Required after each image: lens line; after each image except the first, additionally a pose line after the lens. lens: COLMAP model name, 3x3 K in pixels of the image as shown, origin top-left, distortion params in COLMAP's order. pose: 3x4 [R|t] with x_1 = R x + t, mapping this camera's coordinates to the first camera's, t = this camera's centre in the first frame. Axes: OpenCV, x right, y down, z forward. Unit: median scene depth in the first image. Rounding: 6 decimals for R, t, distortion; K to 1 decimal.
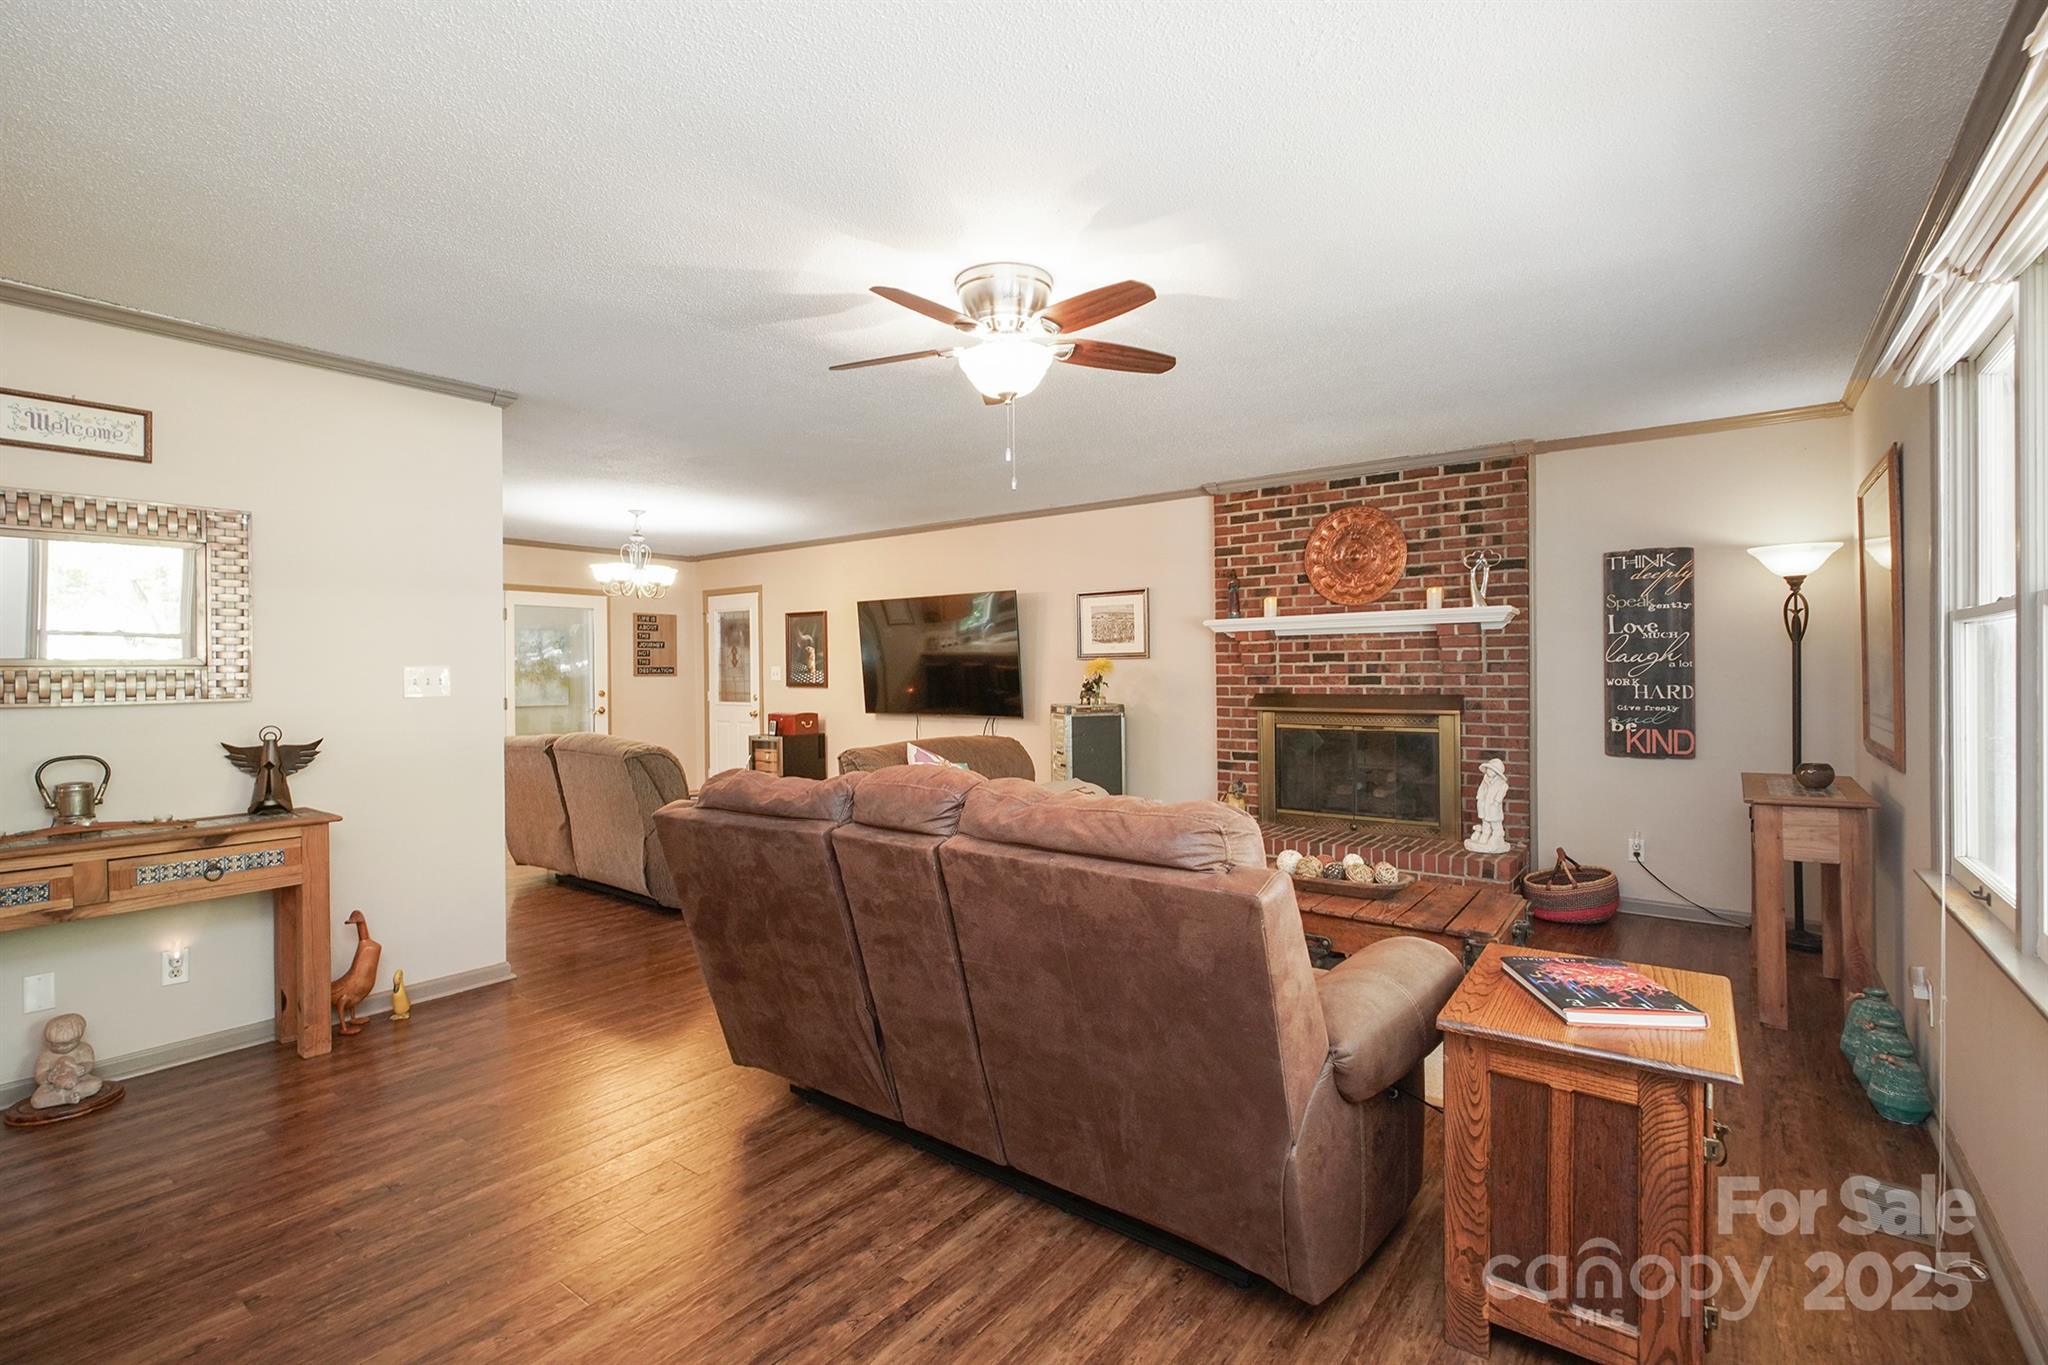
lens RADIAL K [[948.0, 0, 1024.0], [0, 948.0, 682.5], [0, 0, 1]] dist [0.001580, 0.000072]
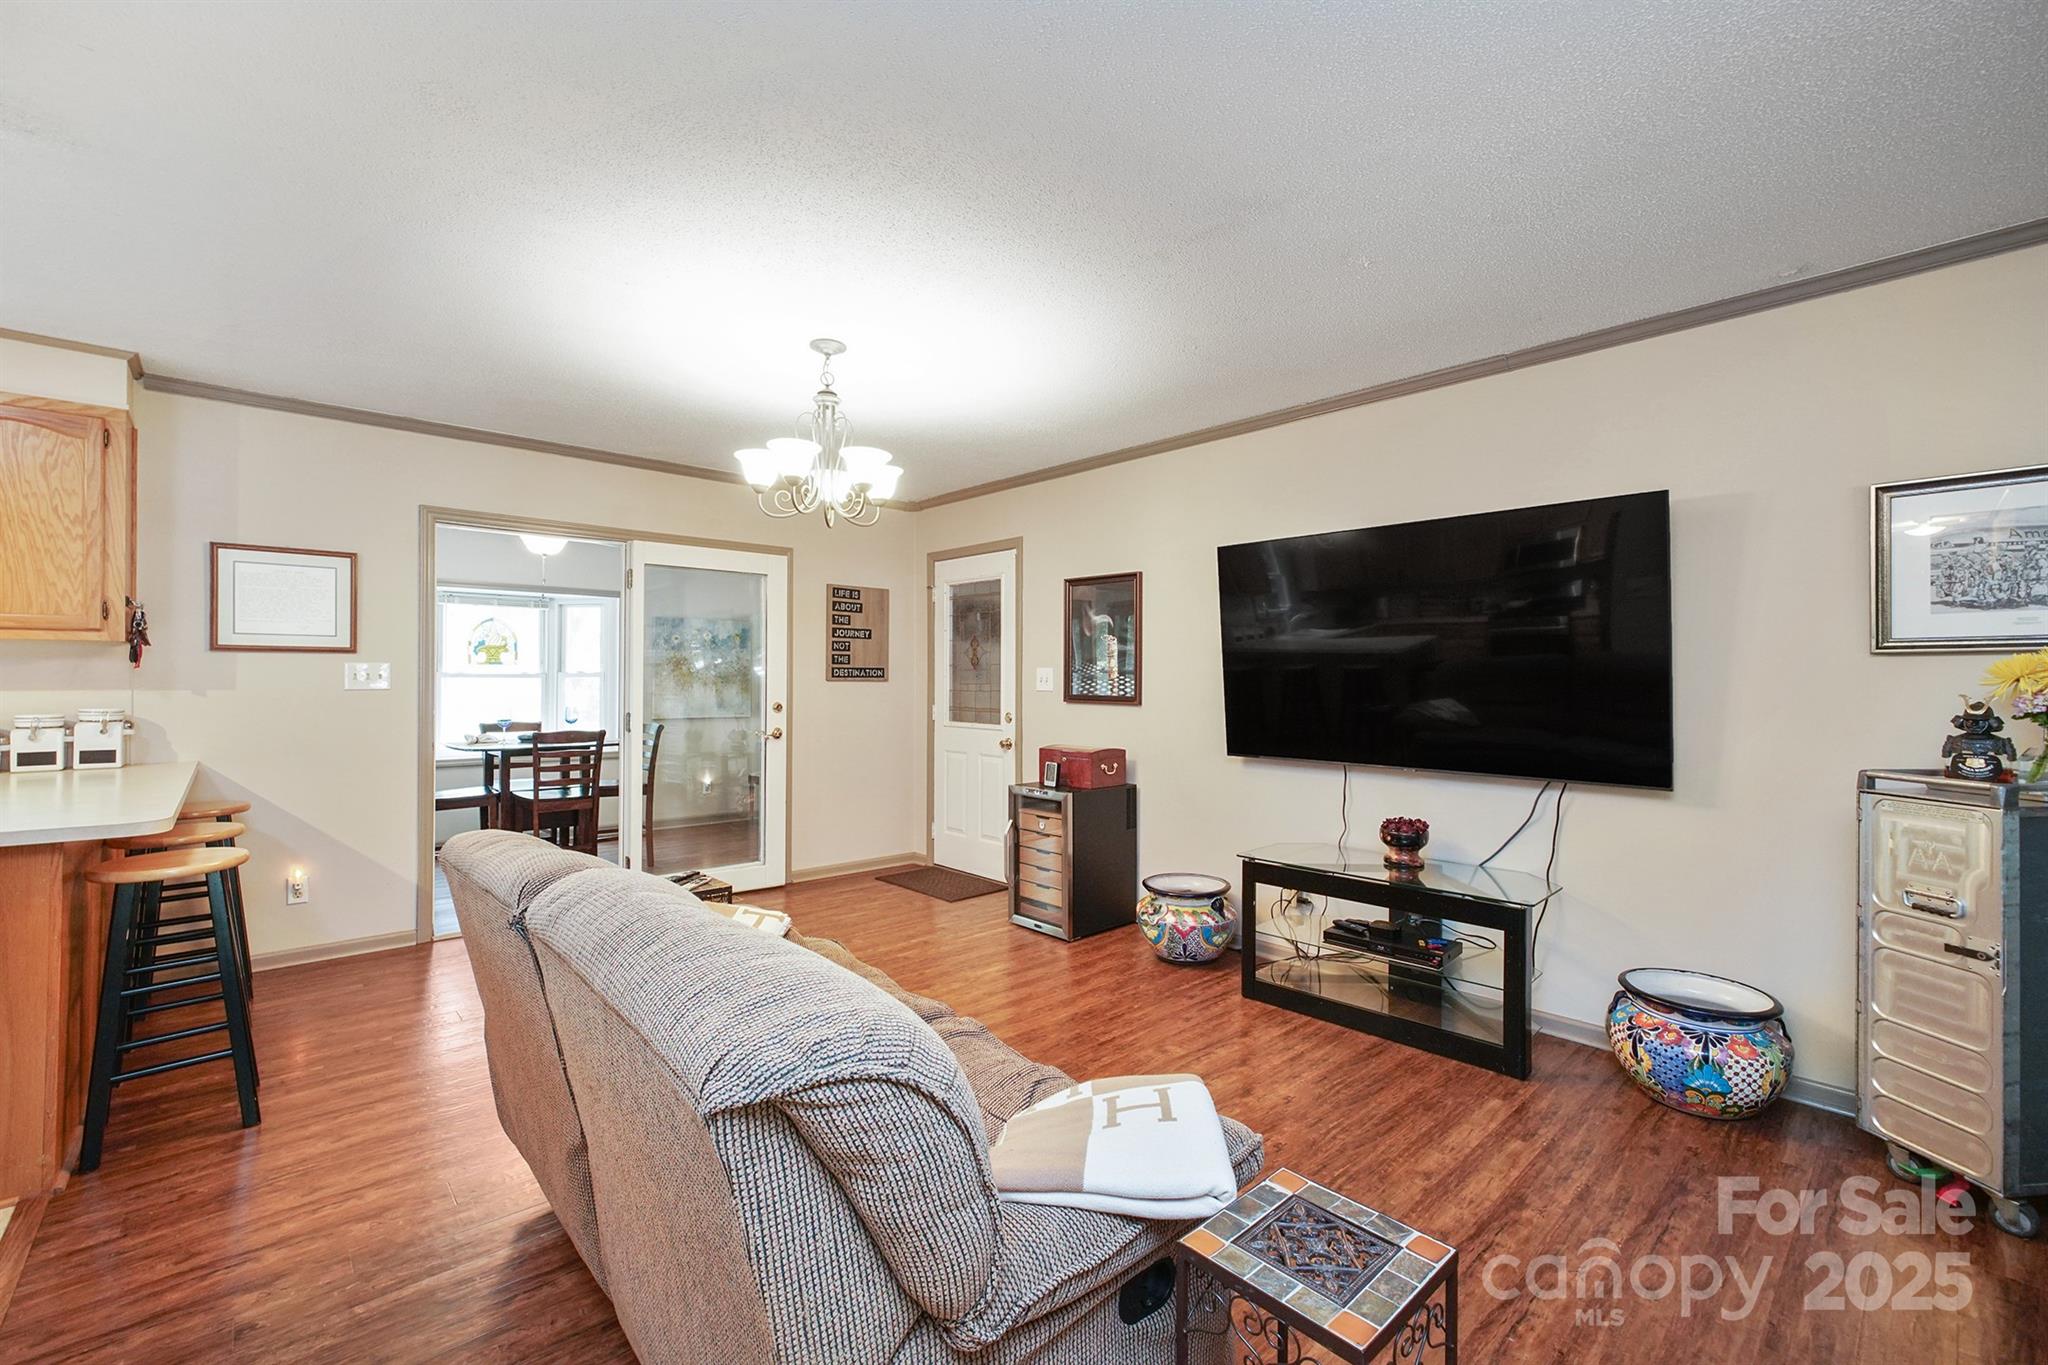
lens RADIAL K [[874.6, 0, 1024.0], [0, 874.6, 682.5], [0, 0, 1]] dist [0.000681, 0.000070]
pose [[0.983614, 0.012534, -0.179854, -0.181039], [-0.013838, 0.999886, -0.005998, -0.004032], [0.179758, 0.008388, 0.983675, 0.462686]]
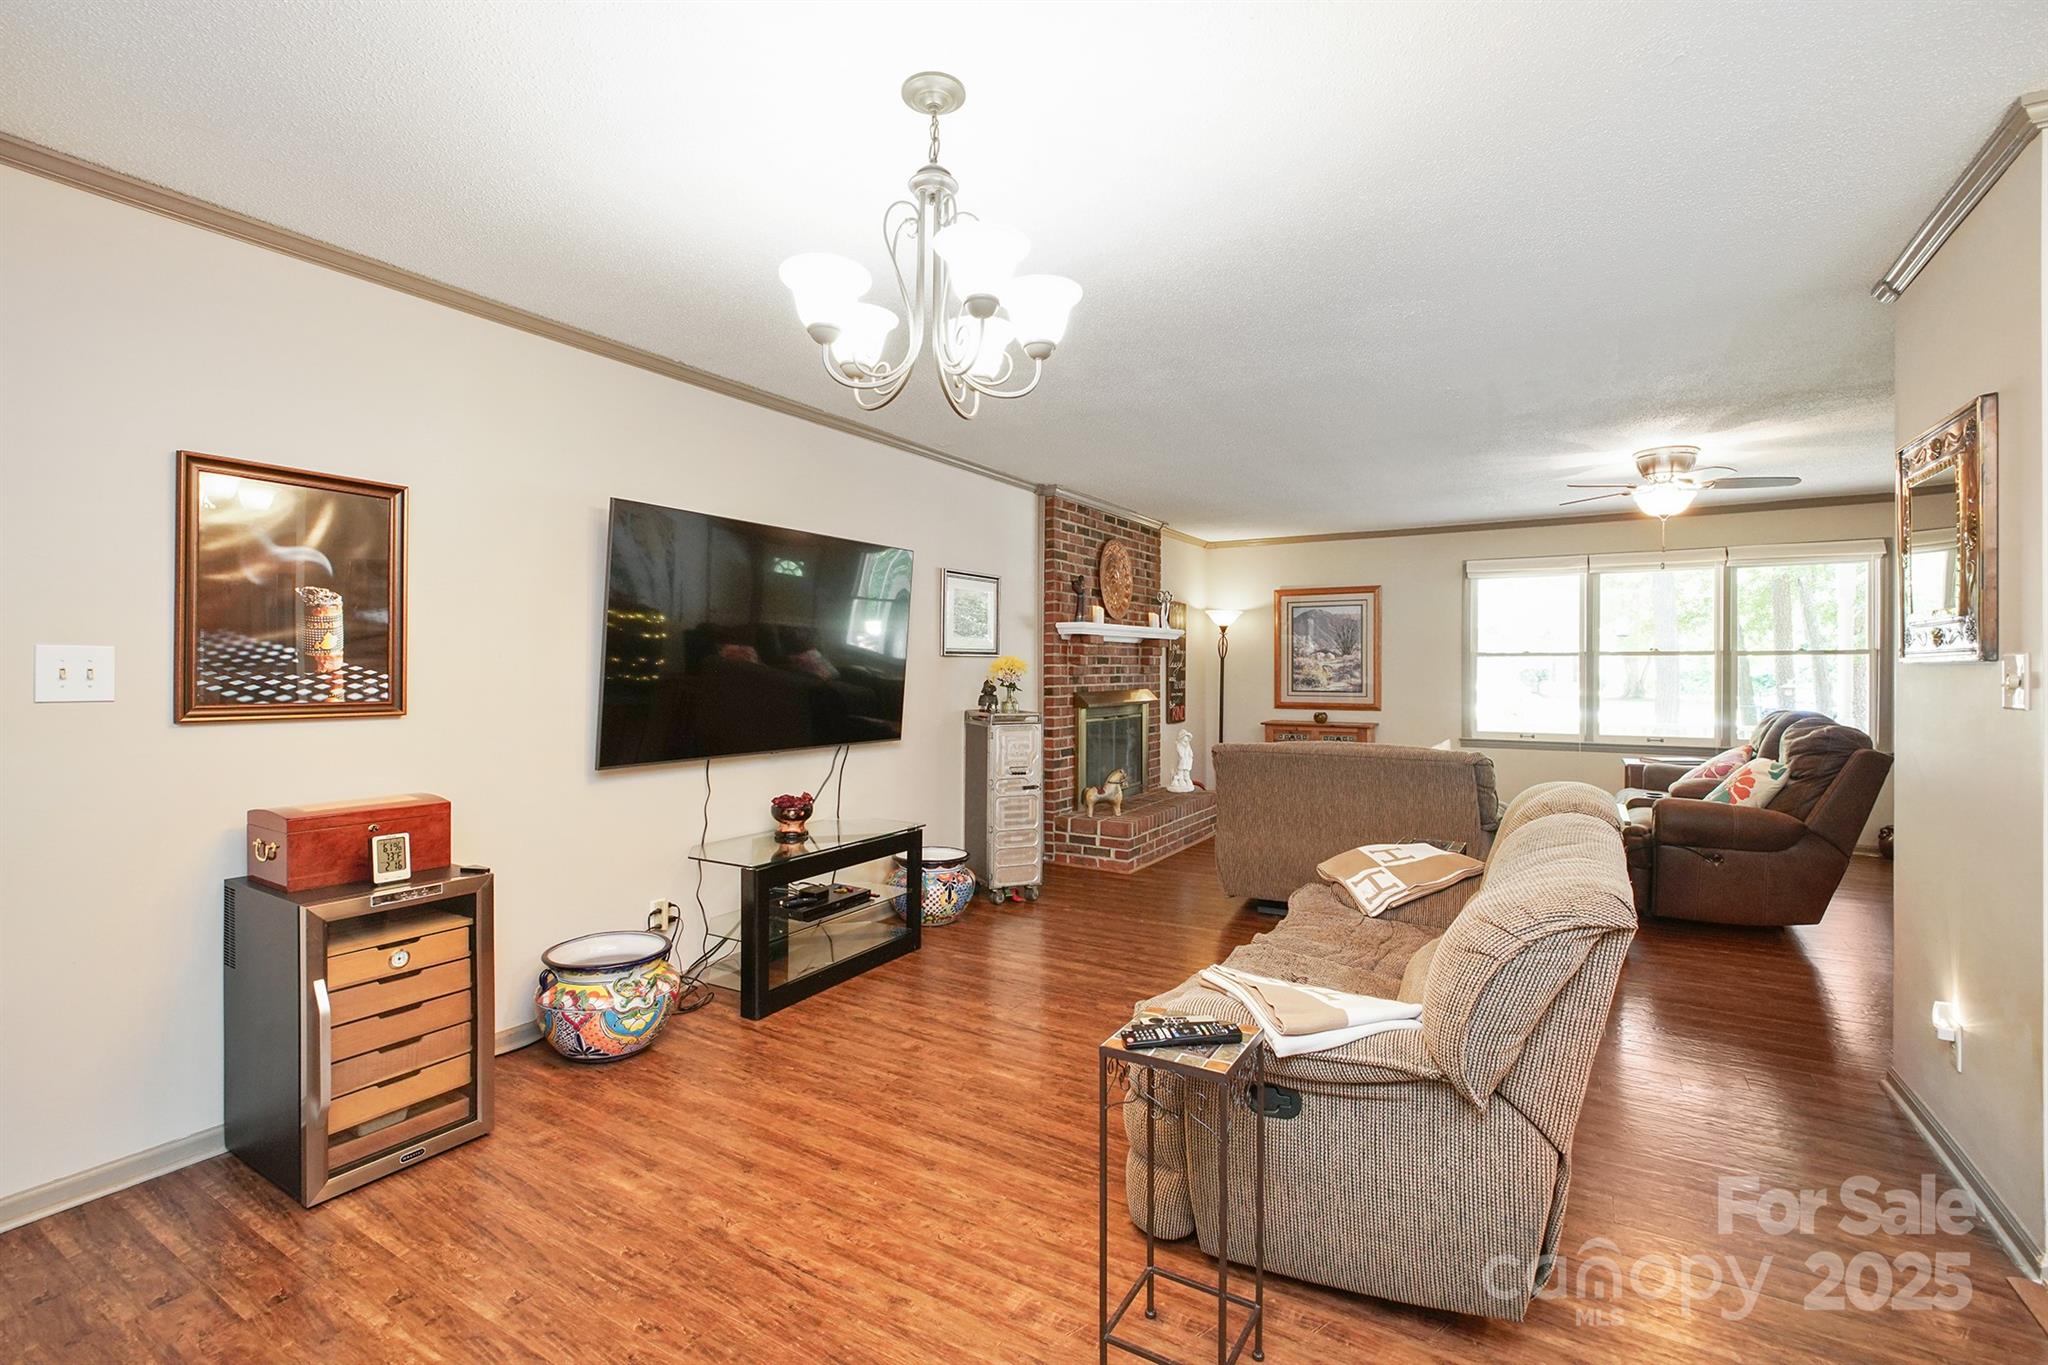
lens RADIAL K [[919.8, 0, 1024.0], [0, 919.8, 682.5], [0, 0, 1]] dist [-0.000212, -0.000090]
pose [[-0.099812, 0.001810, 0.995005, -0.550176], [0.022624, 0.999744, 0.000451, -0.001116], [-0.994749, 0.022556, -0.099828, 0.809877]]
